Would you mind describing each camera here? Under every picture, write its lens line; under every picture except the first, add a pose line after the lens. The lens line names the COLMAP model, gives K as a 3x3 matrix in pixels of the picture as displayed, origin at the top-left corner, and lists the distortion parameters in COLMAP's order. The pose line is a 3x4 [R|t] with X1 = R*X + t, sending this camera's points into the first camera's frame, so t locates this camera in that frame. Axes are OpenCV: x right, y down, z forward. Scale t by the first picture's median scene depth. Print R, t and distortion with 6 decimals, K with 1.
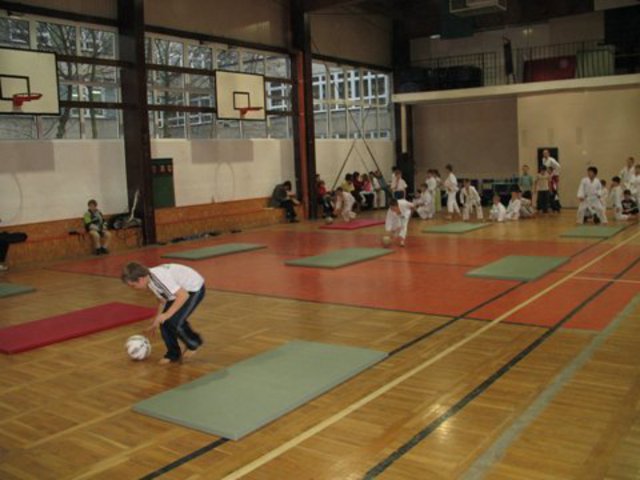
lens RADIAL K [[661.0, 0, 320.0], [0, 661.0, 237.9], [0, 0, 1]] dist [-0.195320, 0.230498]
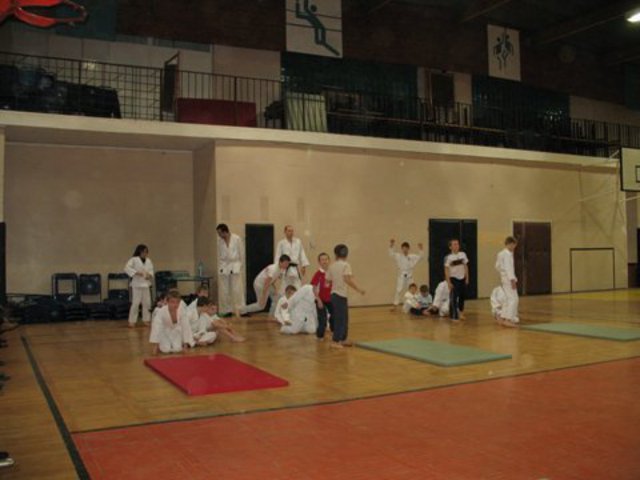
lens RADIAL K [[659.0, 0, 320.0], [0, 659.0, 240.0], [0, 0, 1]] dist [-0.187910, 0.207996]
pose [[0.459341, 0.050884, 0.886801, -0.229030], [0.100641, 0.988948, -0.108874, -0.039840], [-0.882540, 0.139259, 0.449144, 0.622474]]
